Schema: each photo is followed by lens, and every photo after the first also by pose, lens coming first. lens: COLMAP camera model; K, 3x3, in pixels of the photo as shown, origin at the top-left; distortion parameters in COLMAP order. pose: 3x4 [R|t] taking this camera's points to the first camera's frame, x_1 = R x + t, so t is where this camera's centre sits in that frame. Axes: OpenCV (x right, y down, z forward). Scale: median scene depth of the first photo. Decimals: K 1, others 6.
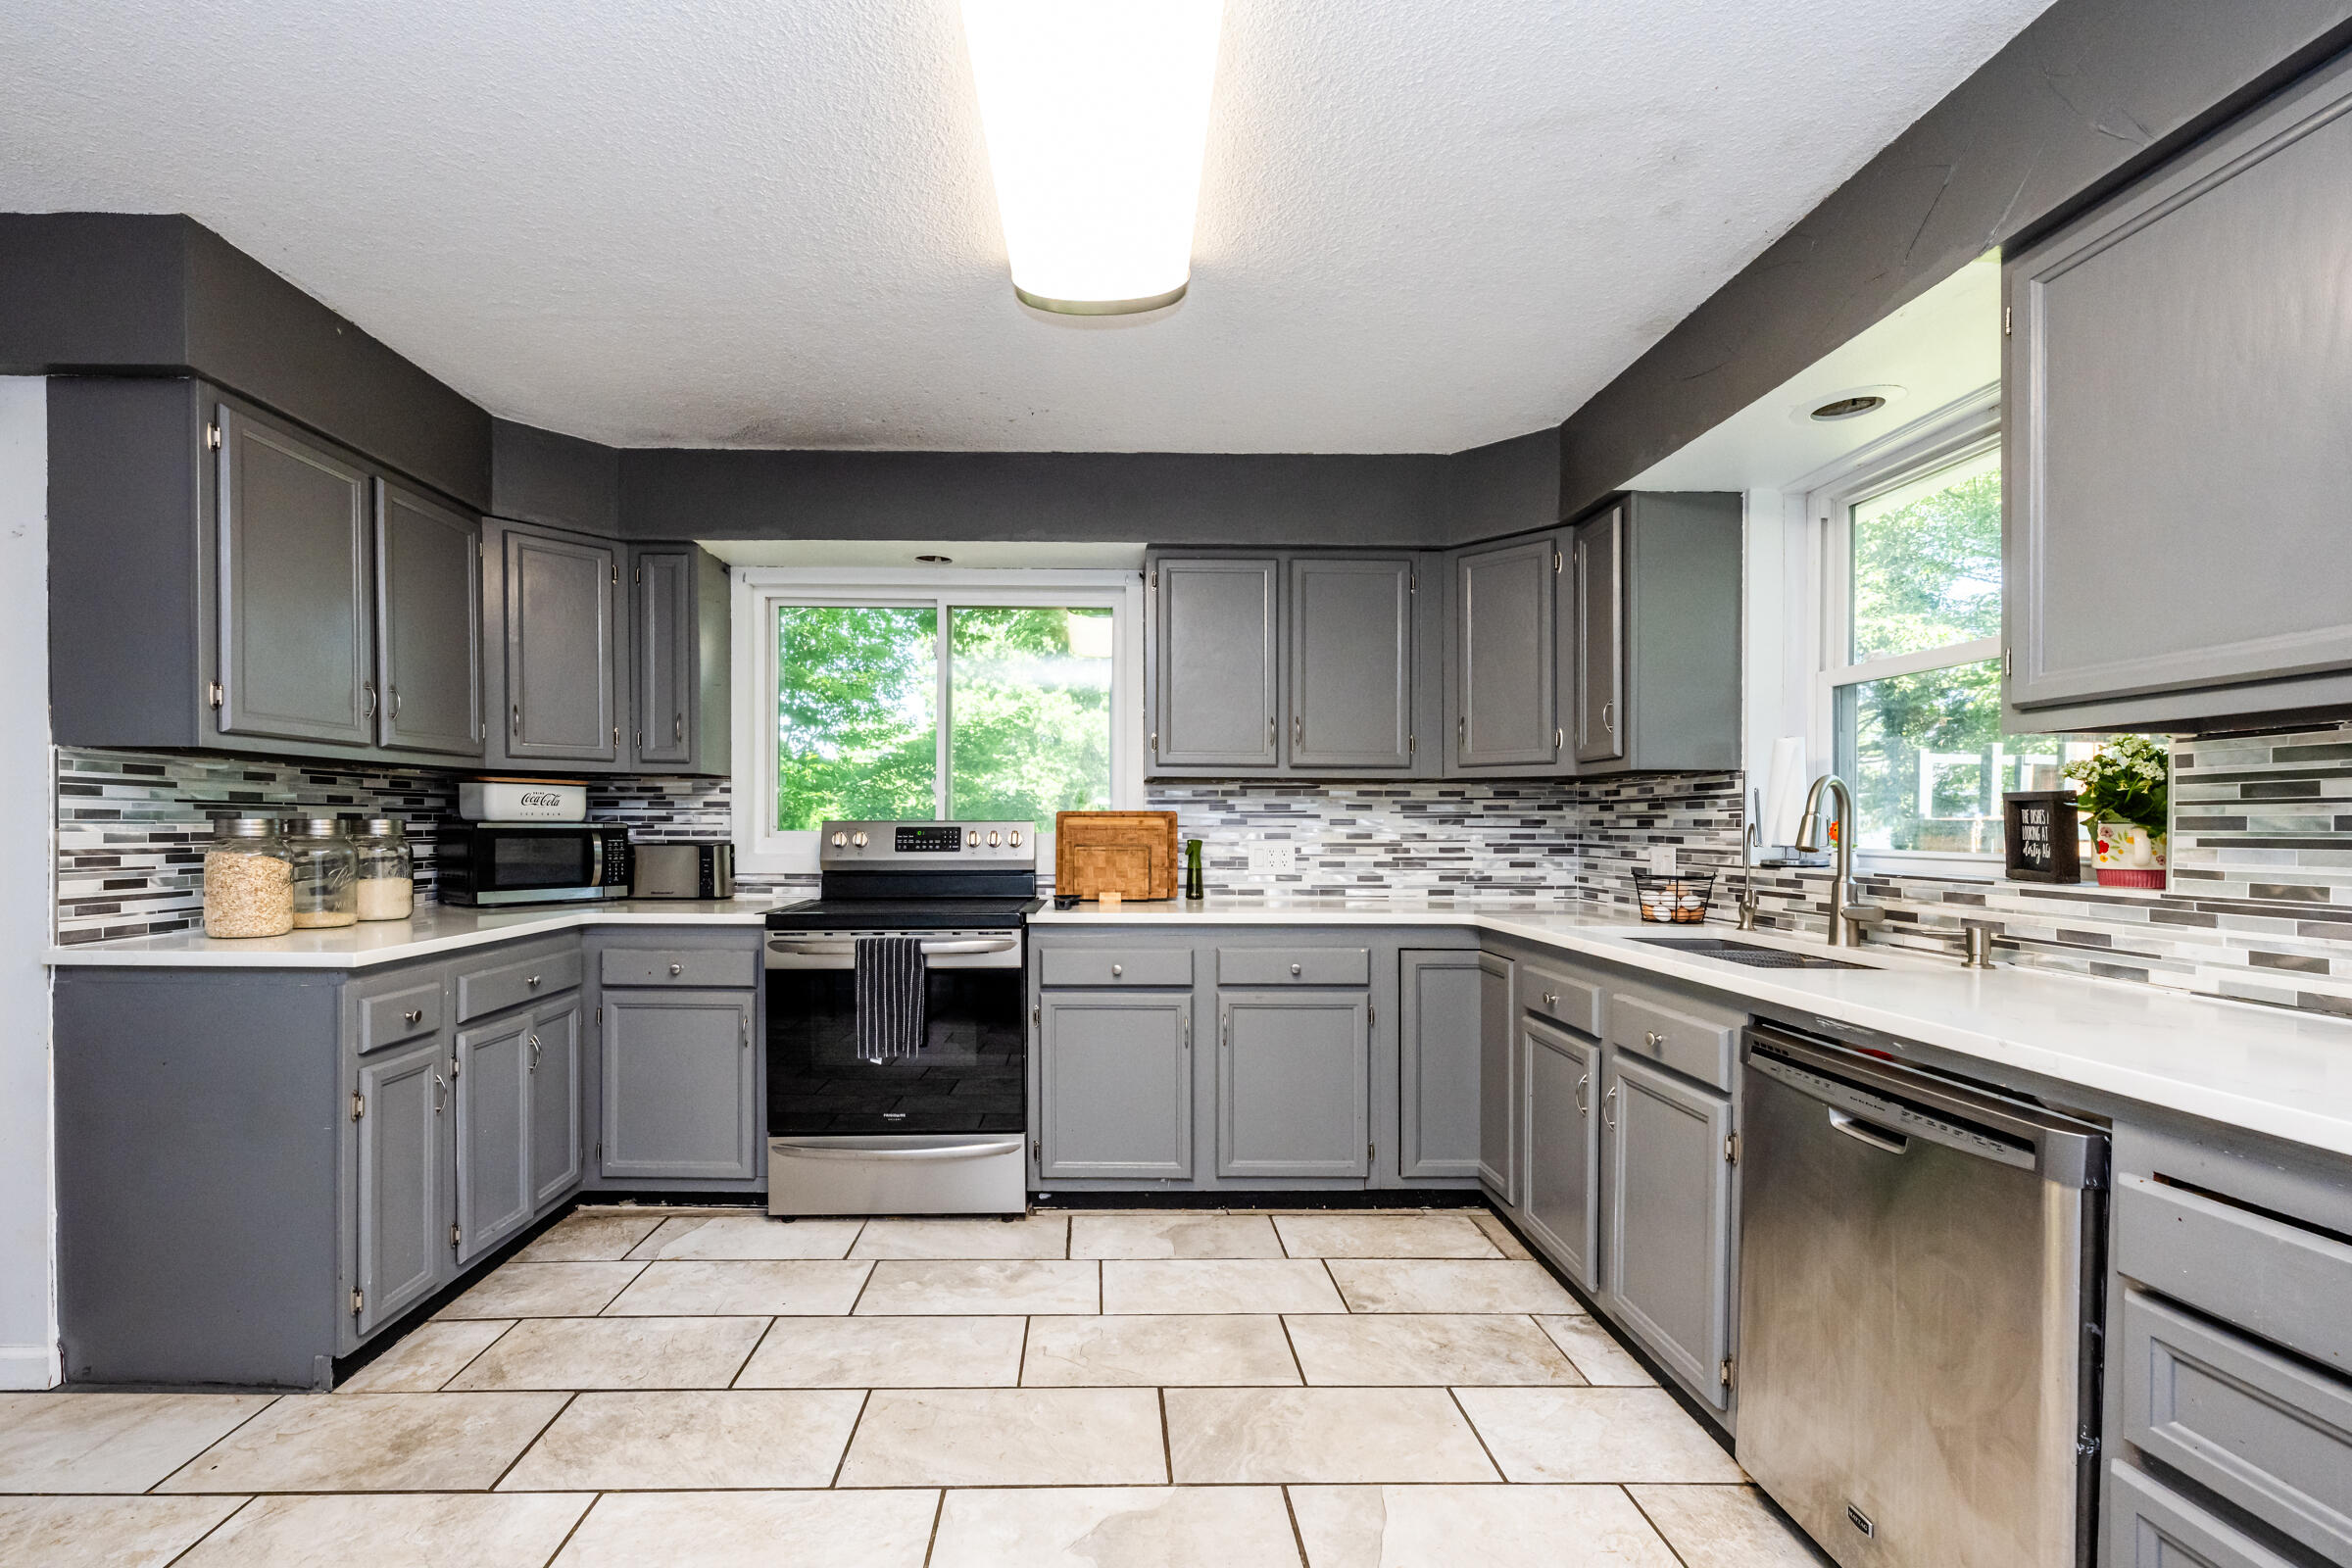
lens RADIAL K [[961.5, 0, 1089.8], [0, 961.5, 827.1], [0, 0, 1]] dist [-0.004574, -0.000734]
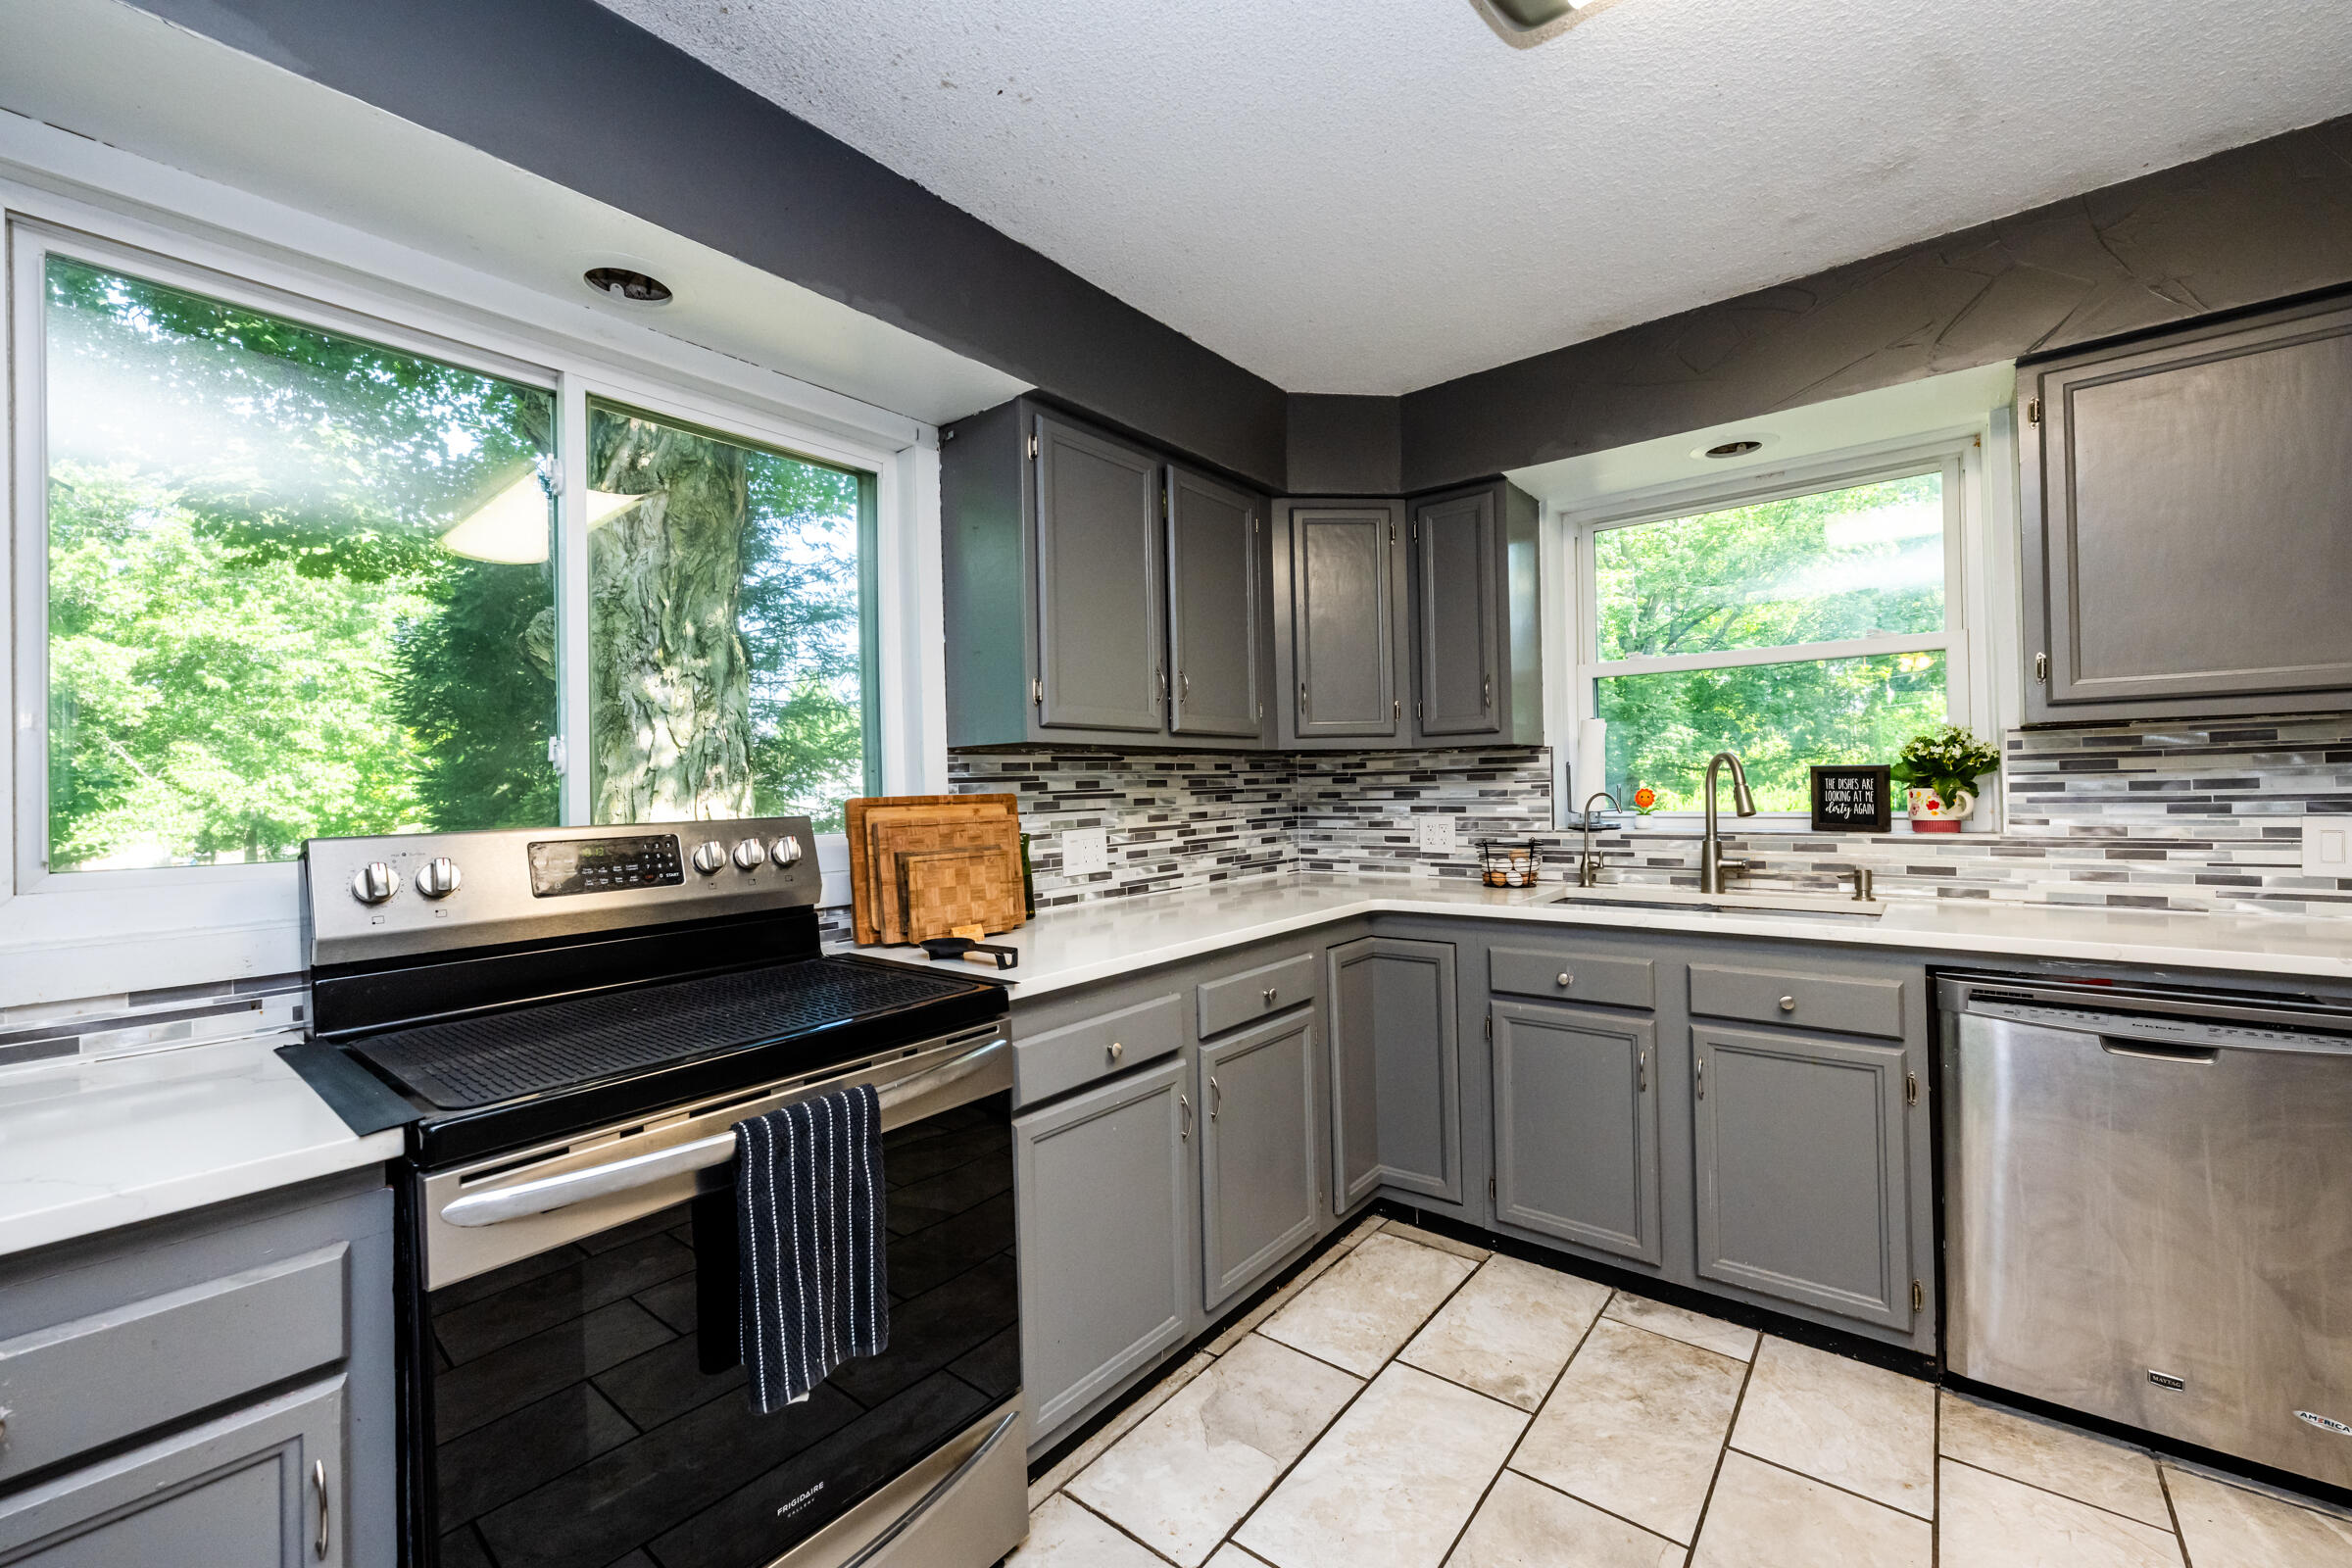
lens RADIAL K [[961.5, 0, 1180.5], [0, 961.5, 773.1], [0, 0, 1]] dist [-0.004574, -0.000734]
pose [[0.632989, -0.007586, 0.774124, -0.403364], [0.027030, 0.999559, -0.012307, -0.021576], [-0.773689, 0.028715, 0.632914, 0.533903]]
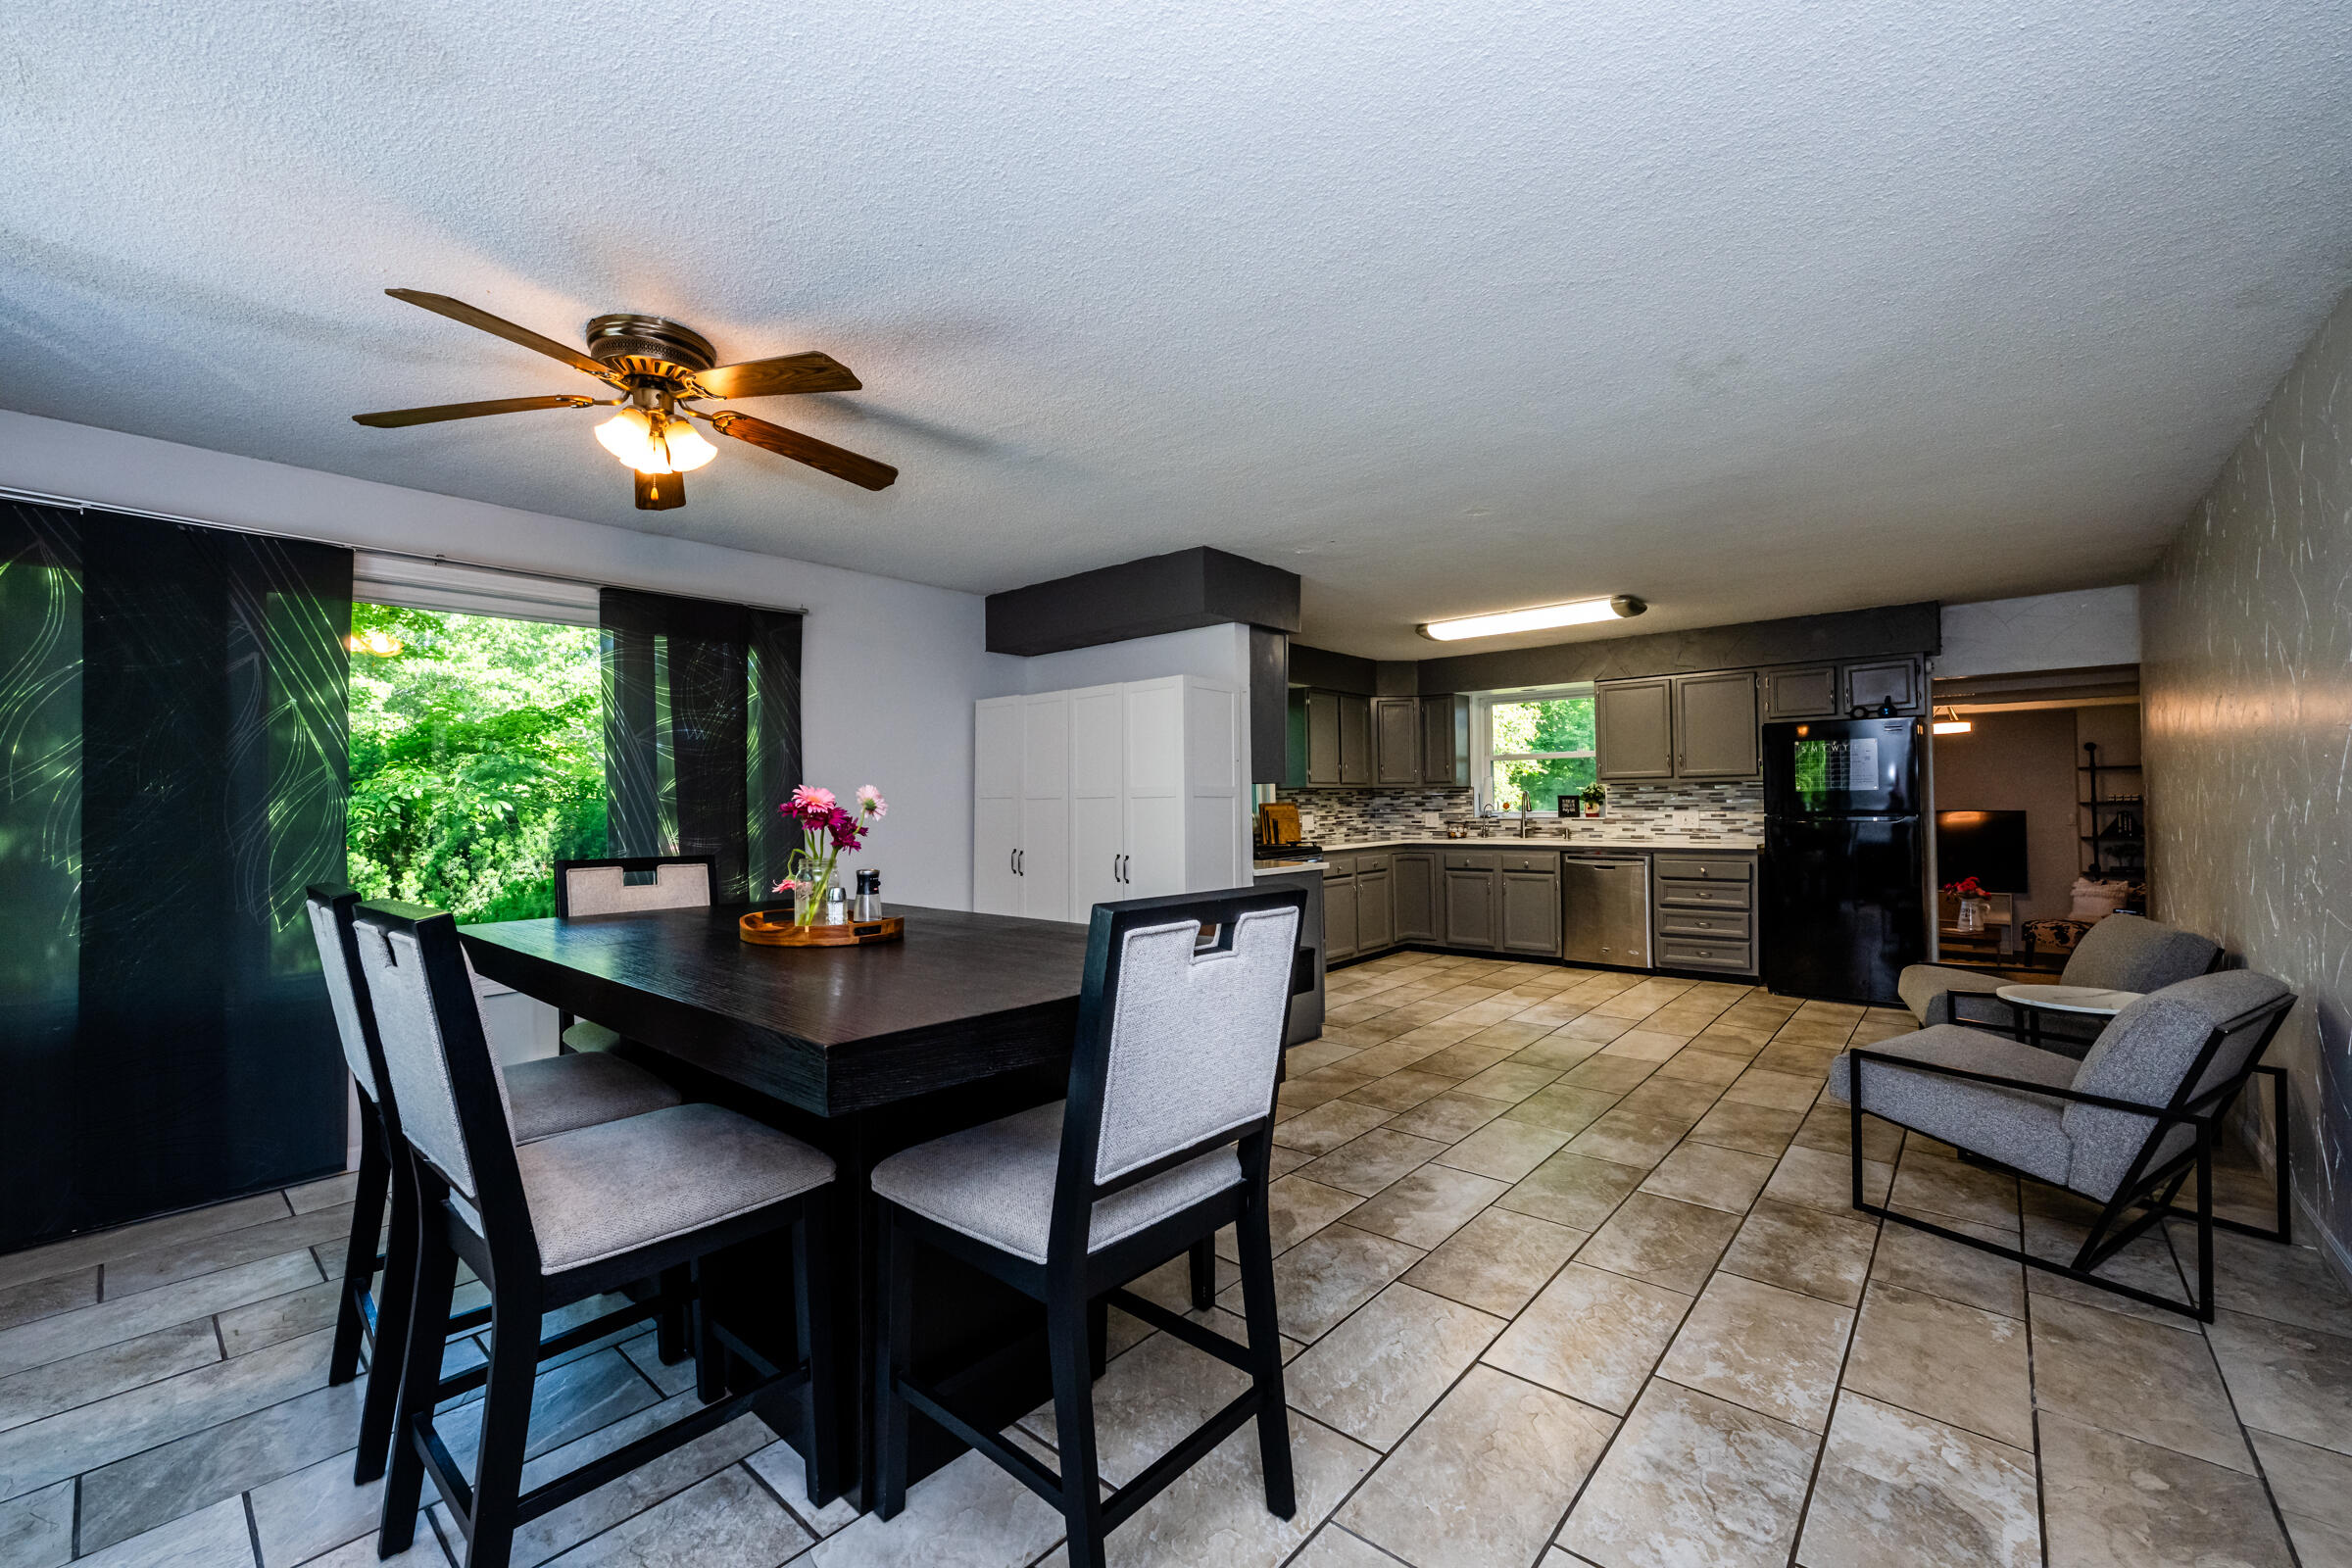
lens RADIAL K [[961.5, 0, 1171.7], [0, 961.5, 790.3], [0, 0, 1]] dist [-0.004574, -0.000734]
pose [[0.664384, -0.005678, 0.747369, -1.928691], [0.020566, 0.999731, -0.010687, -0.029973], [-0.747108, 0.022471, 0.664323, -0.271620]]
